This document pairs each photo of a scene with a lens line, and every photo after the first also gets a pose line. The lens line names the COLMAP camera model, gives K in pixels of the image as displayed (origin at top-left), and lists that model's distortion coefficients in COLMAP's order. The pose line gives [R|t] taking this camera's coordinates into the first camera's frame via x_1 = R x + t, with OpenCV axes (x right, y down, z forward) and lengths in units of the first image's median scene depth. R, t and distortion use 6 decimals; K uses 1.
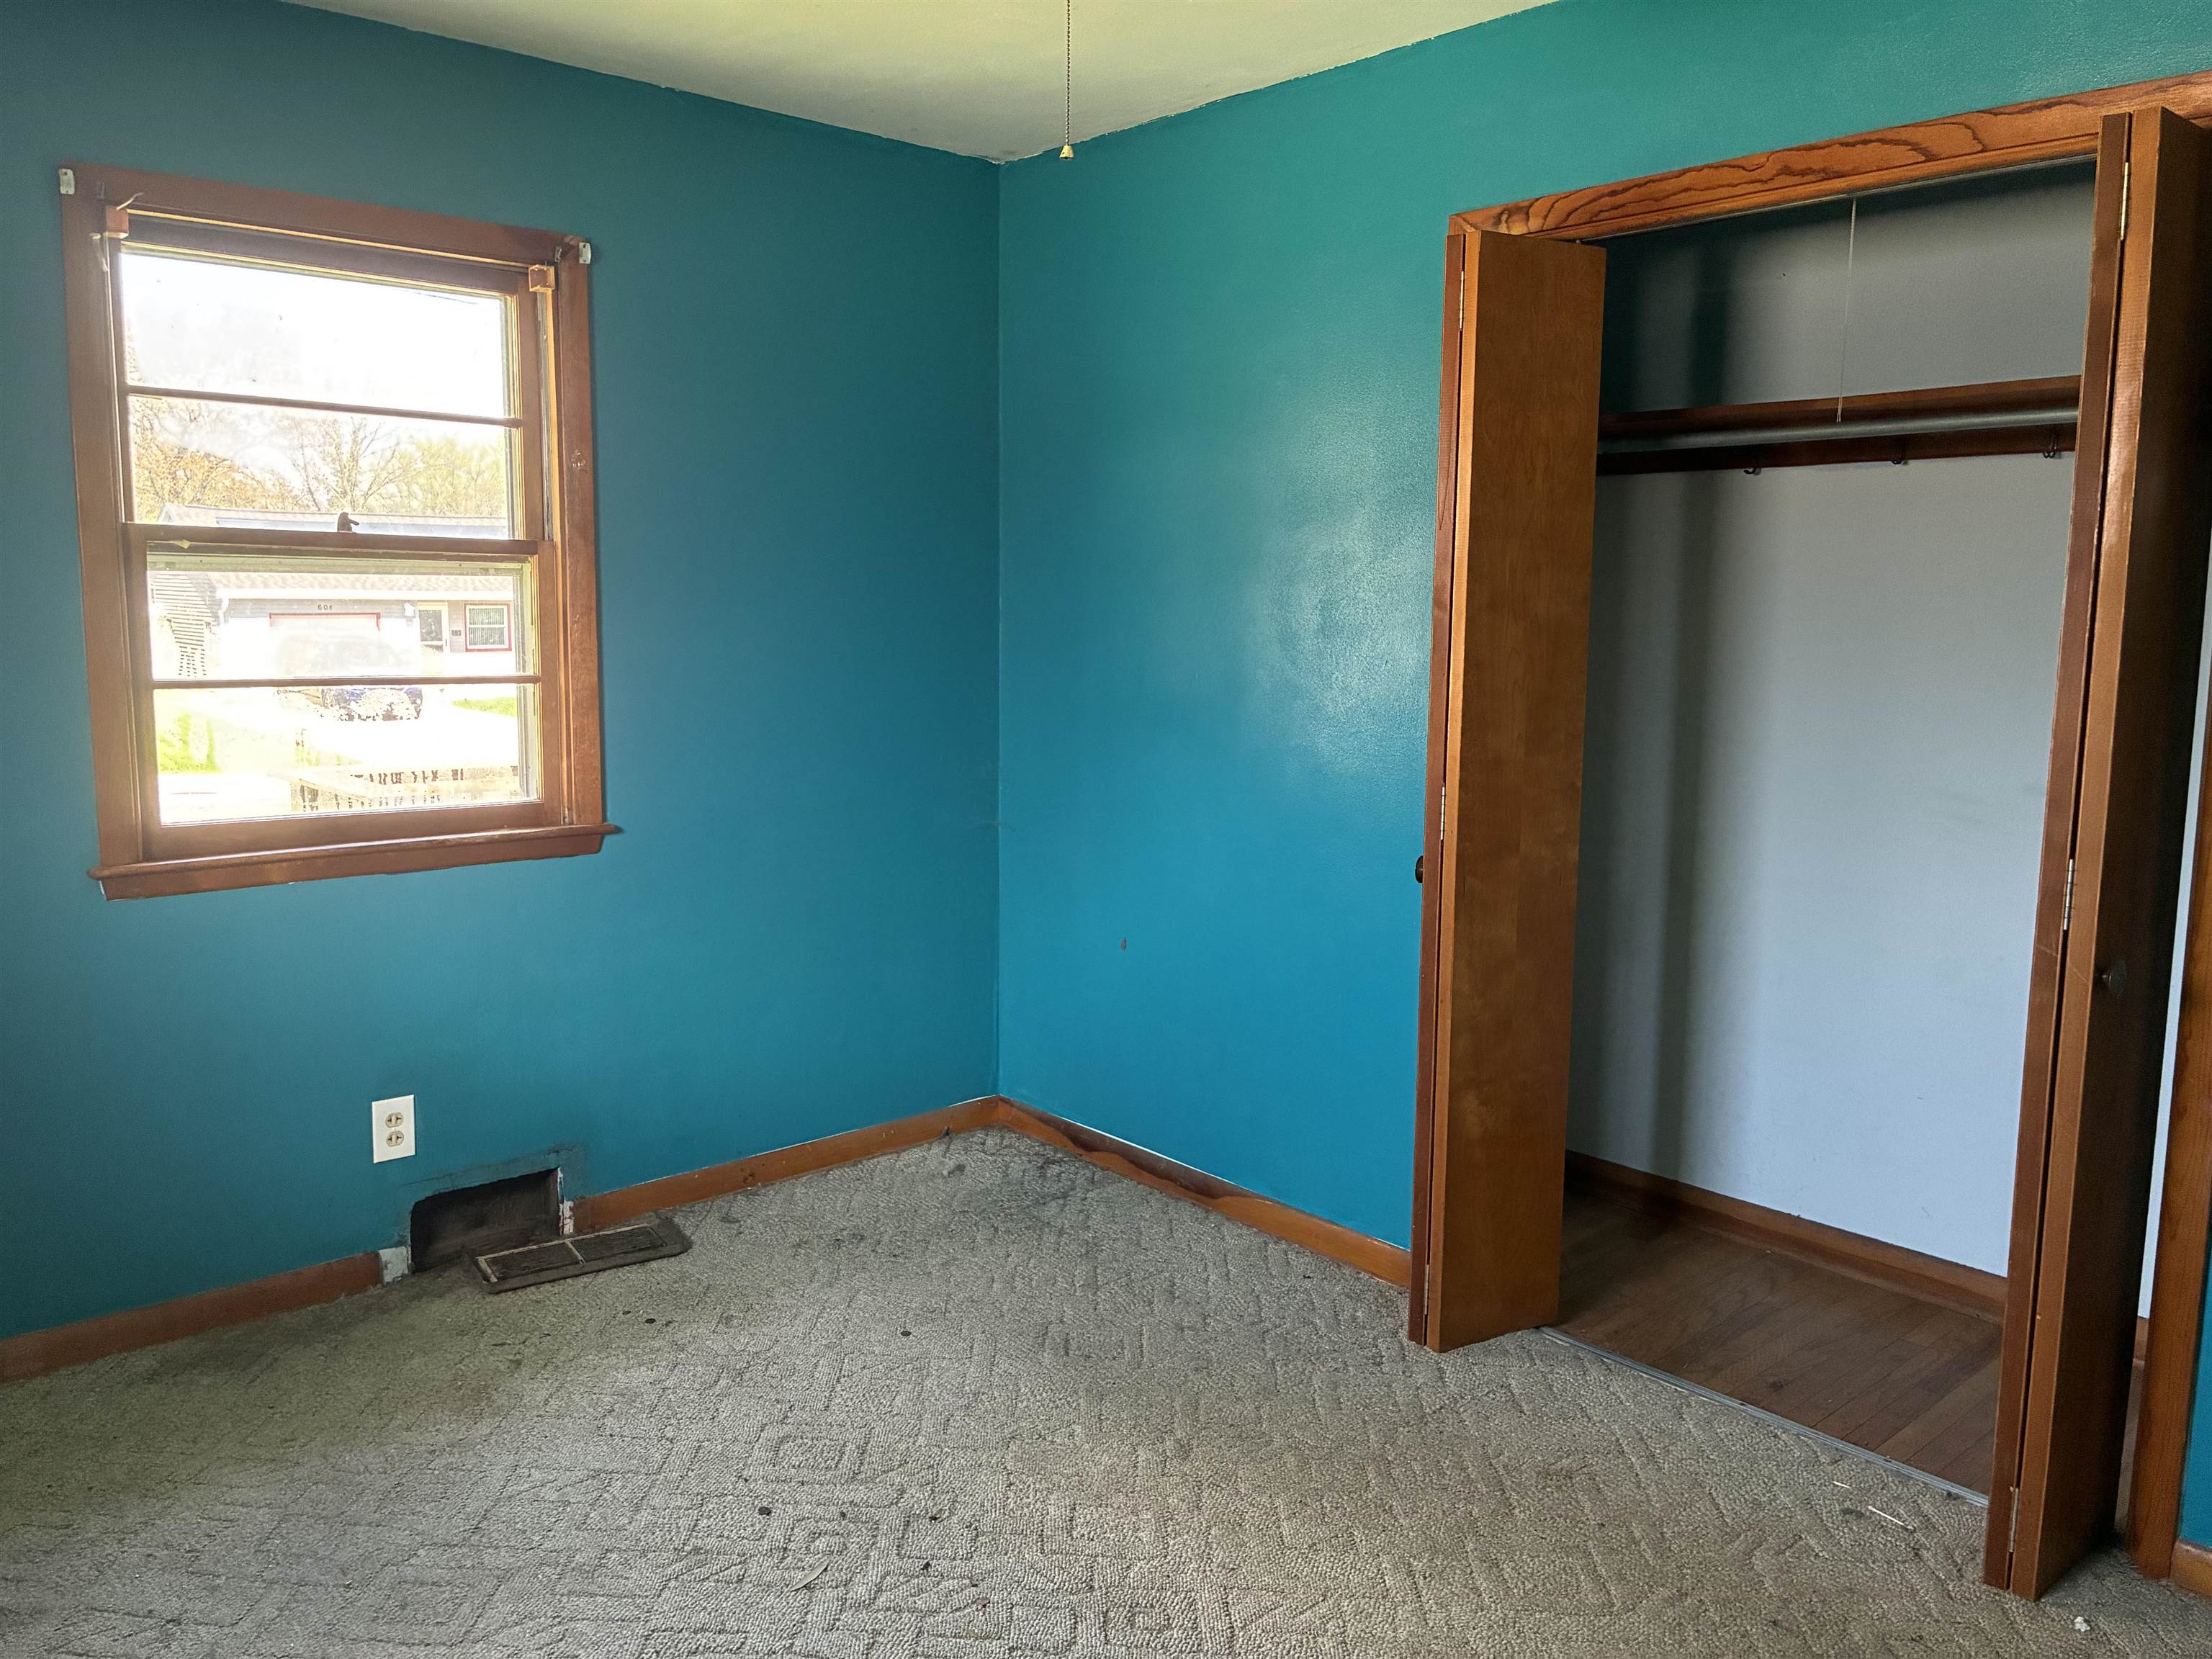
lens RADIAL K [[1699.2, 0, 1116.7], [0, 1699.2, 814.4], [0, 0, 1]] dist [0.064075, -0.077503]
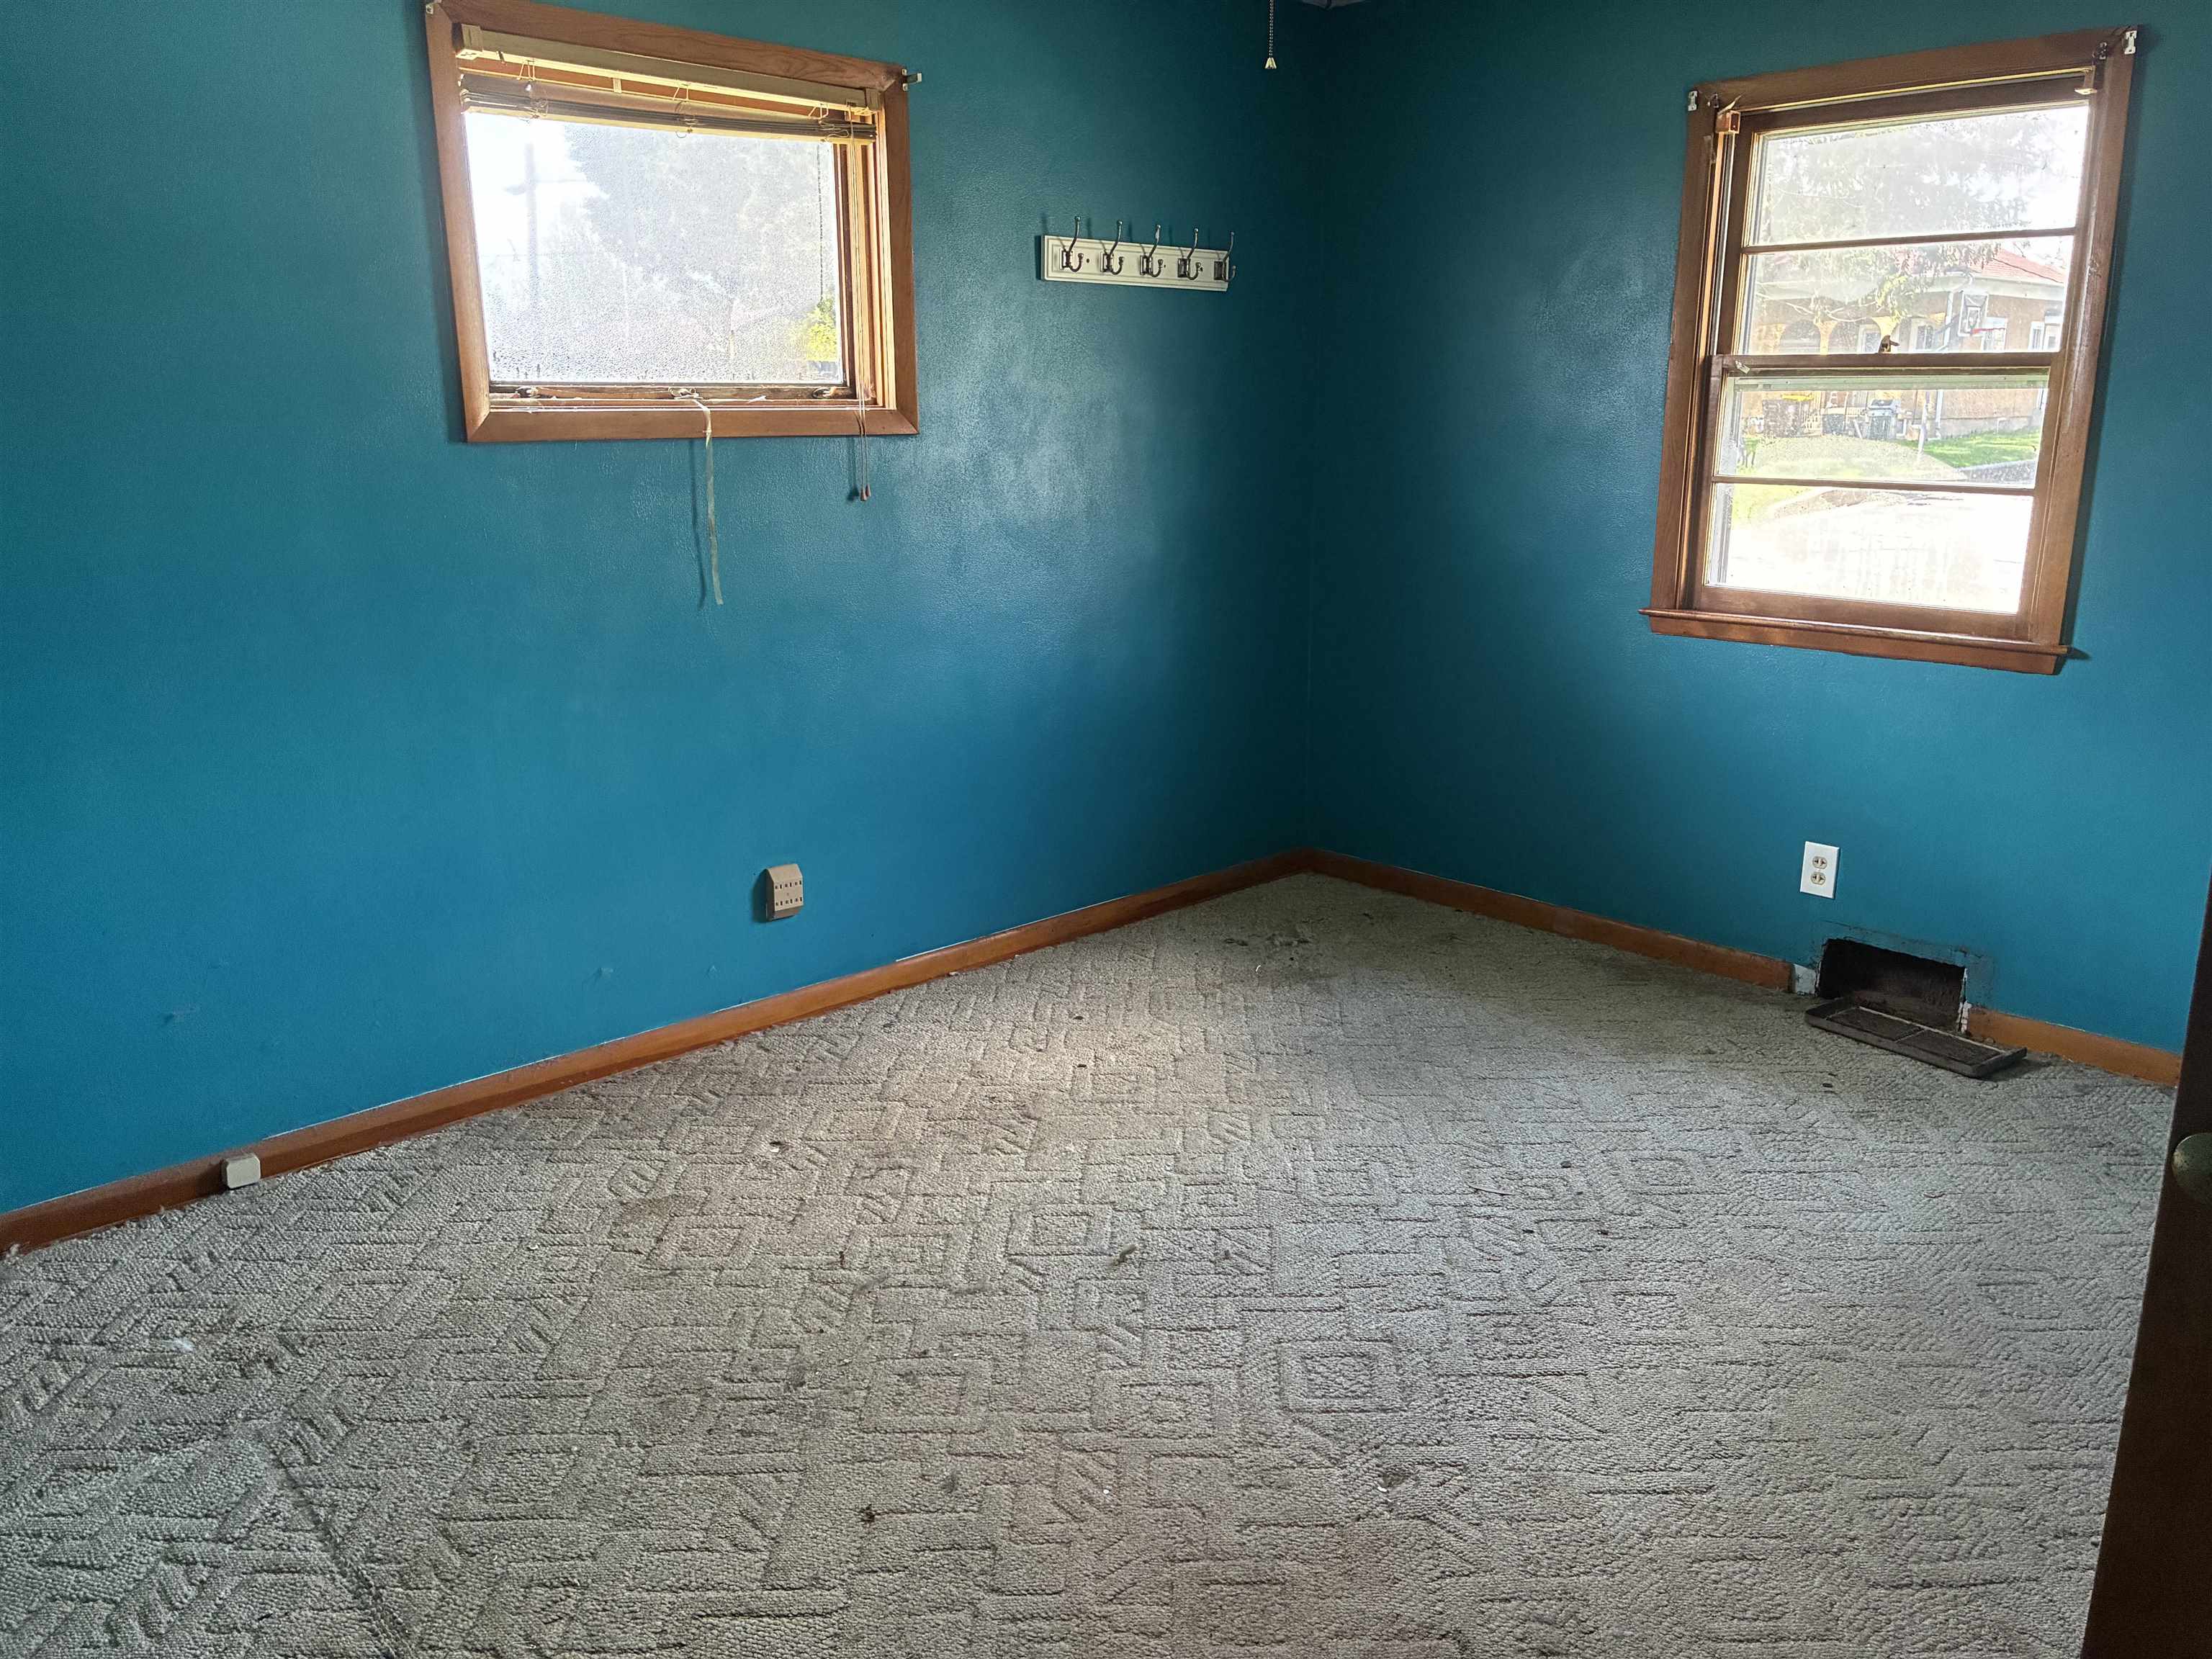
lens RADIAL K [[1699.2, 0, 1110.0], [0, 1699.2, 829.9], [0, 0, 1]] dist [0.064075, -0.077503]
pose [[0.021314, 0.230296, -0.972887, 0.716384], [-0.134337, 0.964943, 0.225473, -0.044571], [0.990707, 0.125889, 0.051504, 0.452400]]
